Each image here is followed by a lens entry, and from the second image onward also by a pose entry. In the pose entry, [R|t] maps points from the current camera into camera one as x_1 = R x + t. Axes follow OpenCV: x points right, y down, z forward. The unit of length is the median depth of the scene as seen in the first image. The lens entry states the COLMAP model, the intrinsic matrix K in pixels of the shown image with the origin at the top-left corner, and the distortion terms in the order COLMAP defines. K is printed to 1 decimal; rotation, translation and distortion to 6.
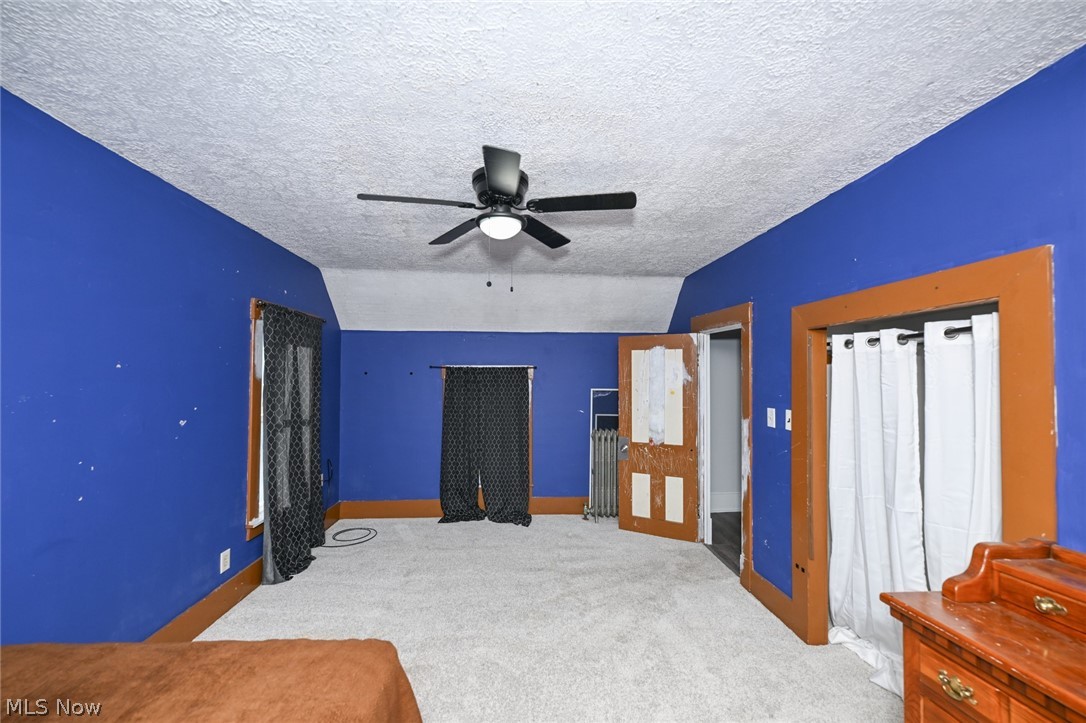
lens RADIAL K [[434.3, 0, 542.9], [0, 434.3, 365.9], [0, 0, 1]] dist [0.009209, -0.000315]
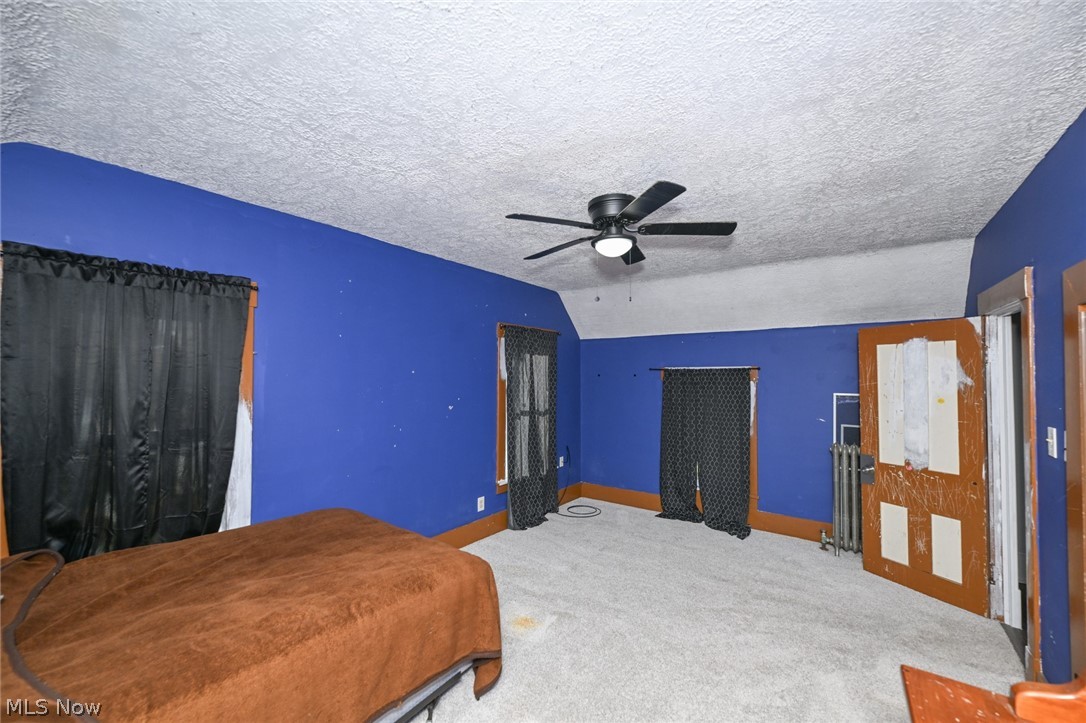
lens RADIAL K [[434.3, 0, 537.6], [0, 434.3, 364.4], [0, 0, 1]] dist [0.009209, -0.000315]
pose [[0.766510, -0.019935, -0.641923, 0.255187], [0.015113, 0.999801, -0.013003, -0.000005], [0.642054, 0.000265, 0.766659, 0.002861]]
